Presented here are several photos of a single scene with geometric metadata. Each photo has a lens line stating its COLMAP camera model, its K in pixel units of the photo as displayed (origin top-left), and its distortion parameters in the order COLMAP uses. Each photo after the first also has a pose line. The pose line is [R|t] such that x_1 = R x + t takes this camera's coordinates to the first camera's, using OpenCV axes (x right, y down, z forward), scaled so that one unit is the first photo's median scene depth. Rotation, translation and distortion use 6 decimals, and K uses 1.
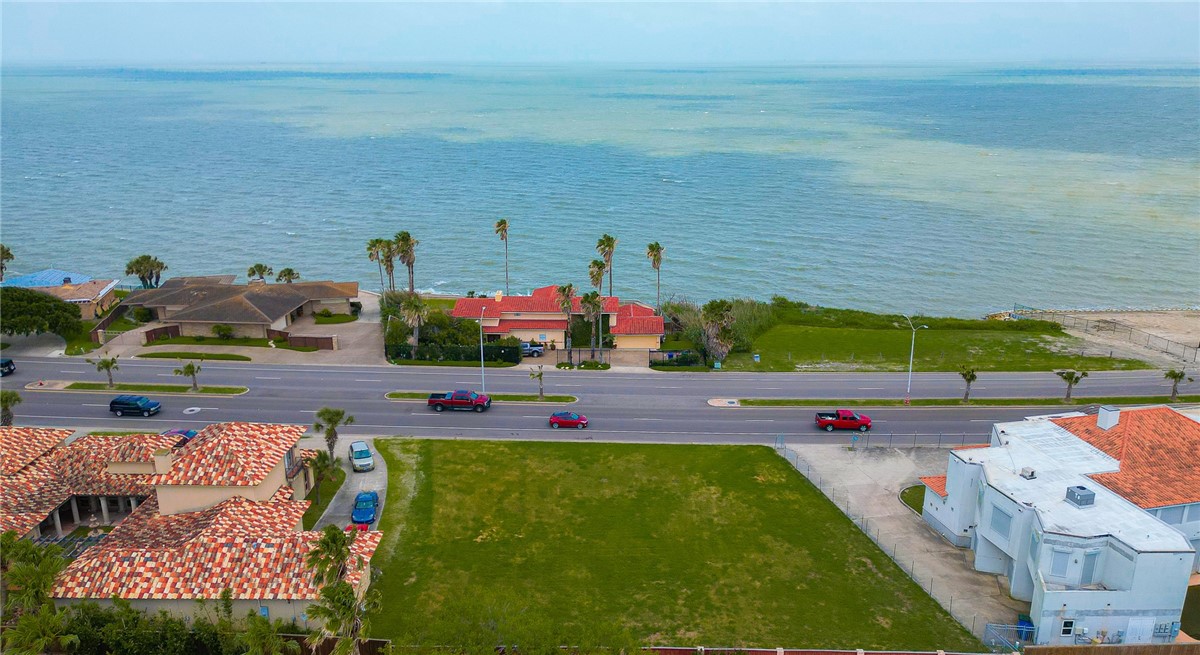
lens RADIAL K [[902.8, 0, 599.9], [0, 902.8, 350.2], [0, 0, 1]] dist [0.114598, -0.157293]
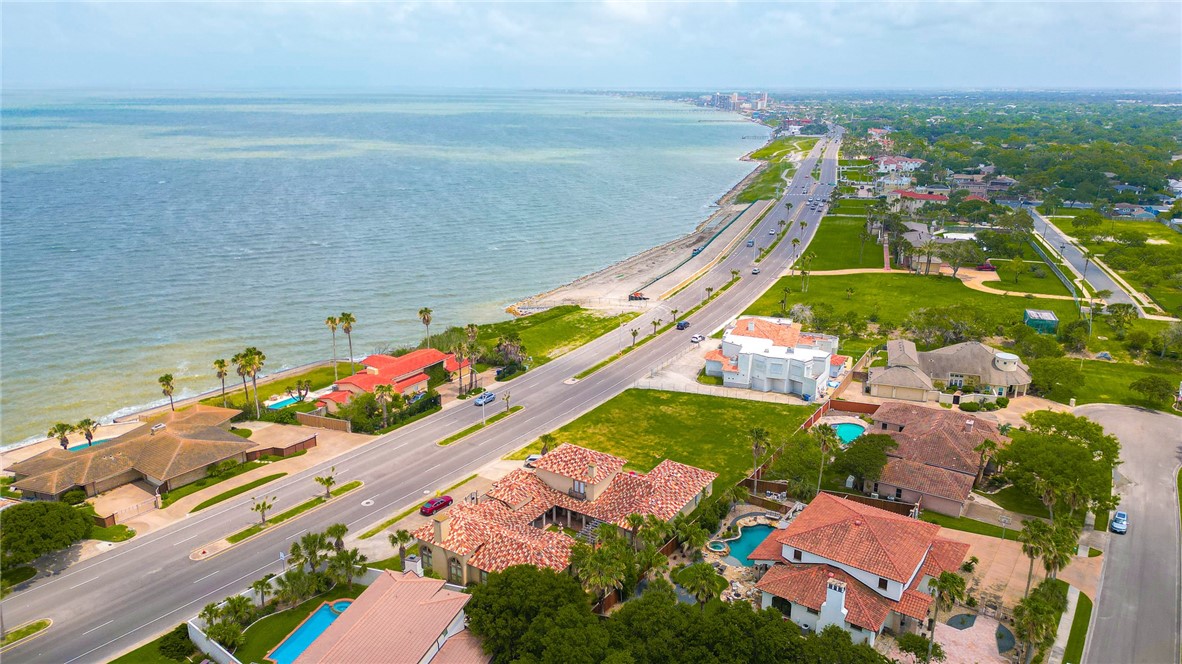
lens RADIAL K [[827.4, 0, 593.3], [0, 827.4, 331.7], [0, 0, 1]] dist [0.089821, -0.098428]
pose [[0.522528, -0.241398, 0.817735, -1.419022], [0.256774, 0.959111, 0.119055, -0.269870], [-0.813038, 0.147763, 0.563147, 0.041540]]
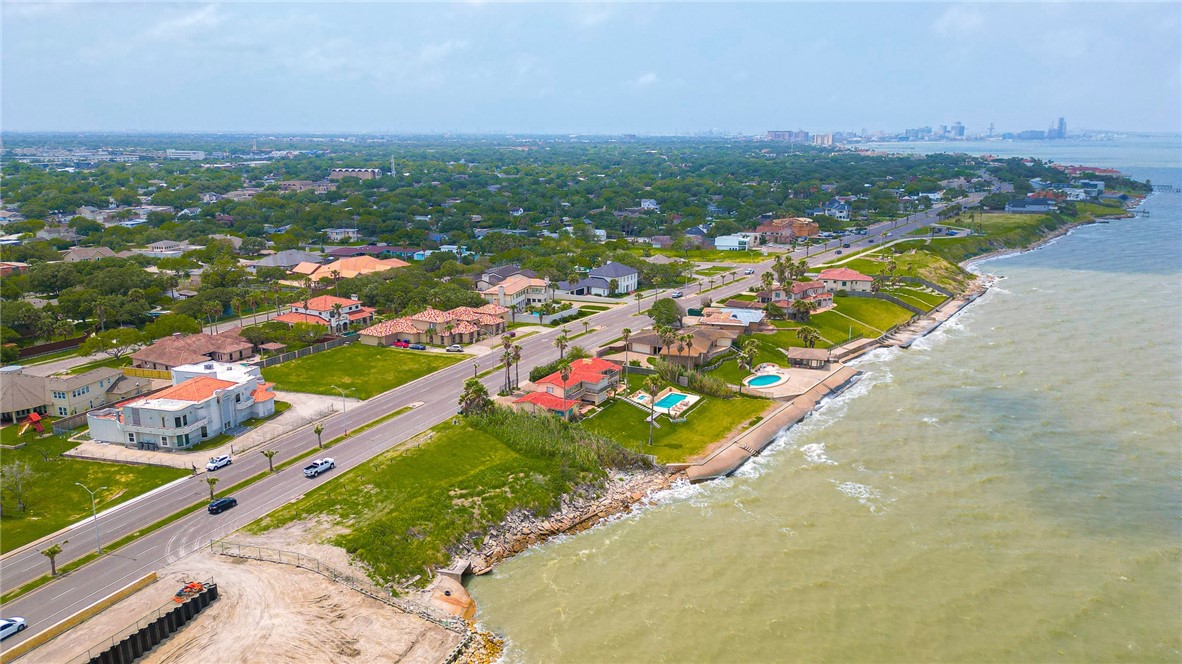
lens RADIAL K [[827.4, 0, 593.3], [0, 827.4, 331.7], [0, 0, 1]] dist [0.089821, -0.098428]
pose [[-0.470266, 0.211917, -0.856704, 1.742086], [-0.266668, 0.891244, 0.366841, -0.997717], [0.841272, 0.400968, -0.362610, 2.318234]]
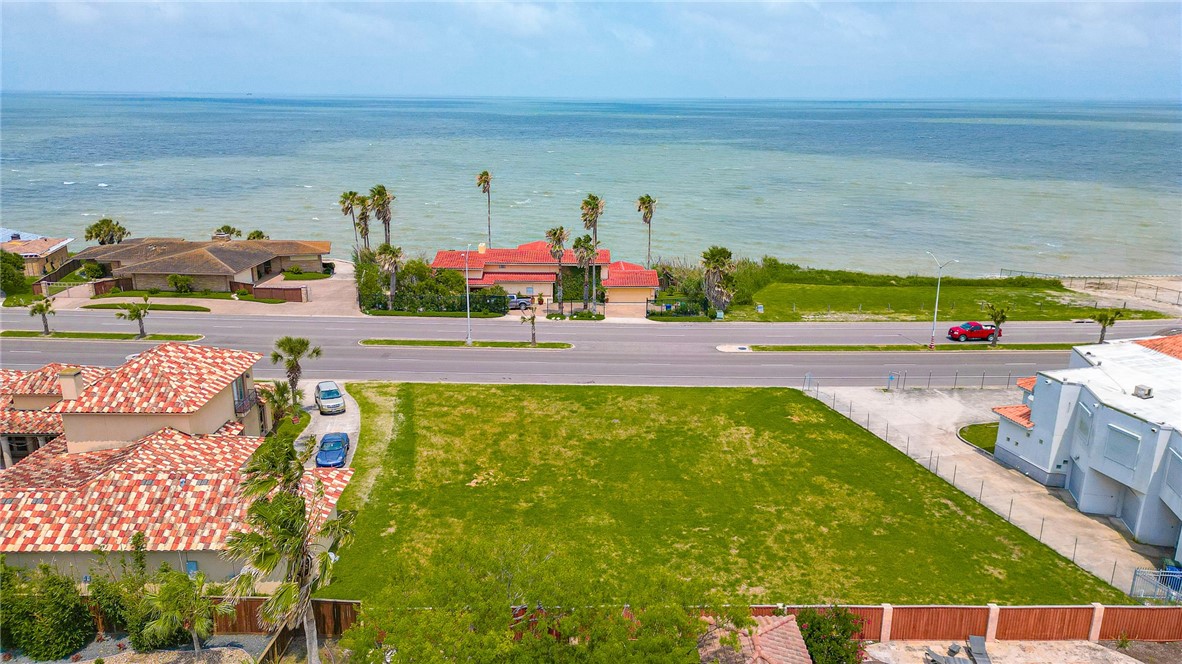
lens RADIAL K [[824.1, 0, 593.1], [0, 824.1, 334.2], [0, 0, 1]] dist [0.091428, -0.097442]
pose [[0.999201, -0.003357, 0.039836, -0.047151], [0.004546, 0.999545, -0.029809, 0.083585], [-0.039718, 0.029967, 0.998761, 0.214341]]
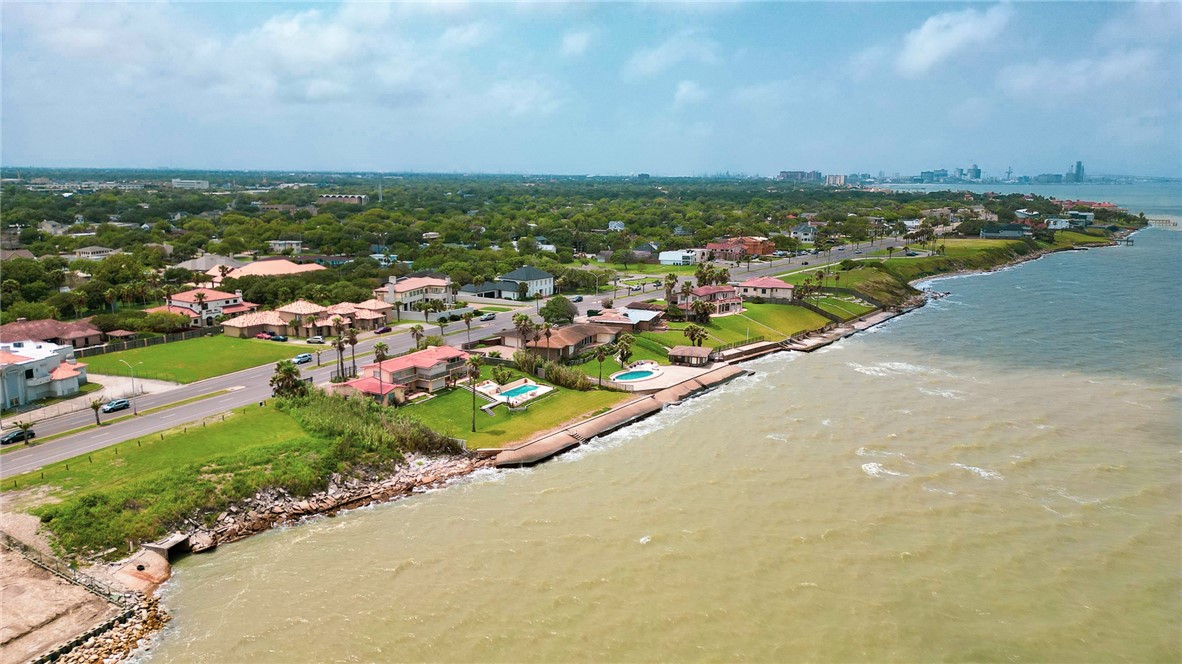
lens RADIAL K [[824.1, 0, 593.1], [0, 824.1, 334.2], [0, 0, 1]] dist [0.091428, -0.097442]
pose [[-0.493602, 0.167321, -0.853441, 1.435559], [-0.270272, 0.903217, 0.333396, -0.946017], [0.826626, 0.395226, -0.400607, 2.698532]]
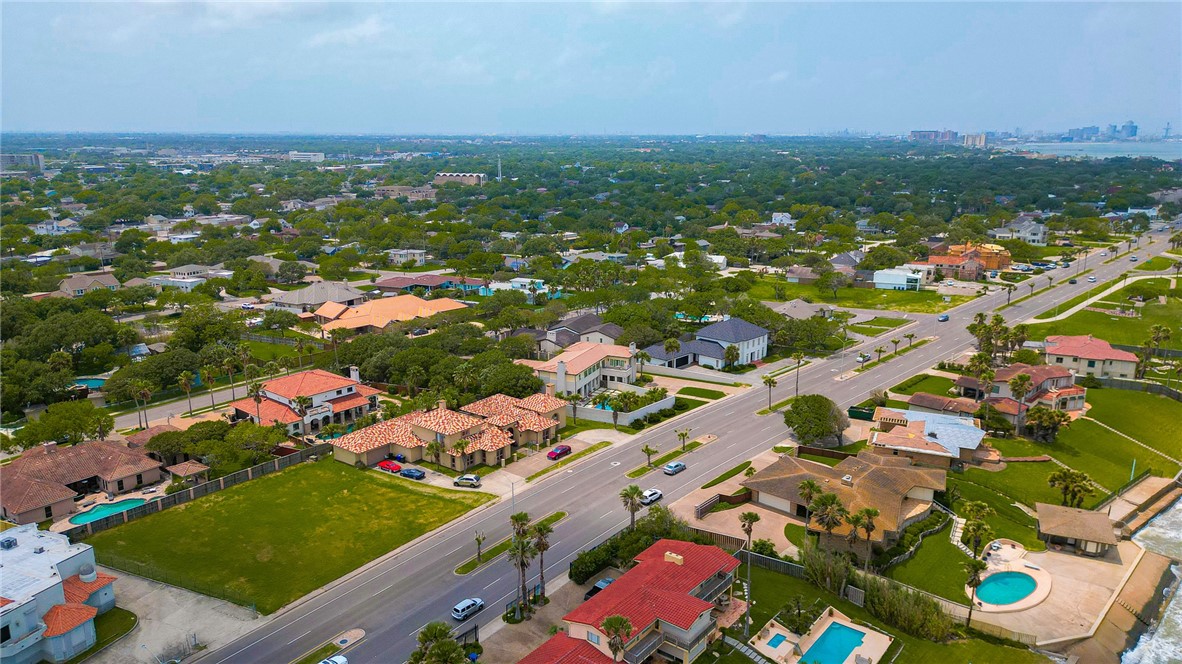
lens RADIAL K [[827.4, 0, 593.3], [0, 827.4, 331.7], [0, 0, 1]] dist [0.089821, -0.098428]
pose [[-0.595603, 0.192735, -0.779815, 0.791203], [-0.241684, 0.882811, 0.402783, -0.850080], [0.766059, 0.428368, -0.479223, 1.871018]]
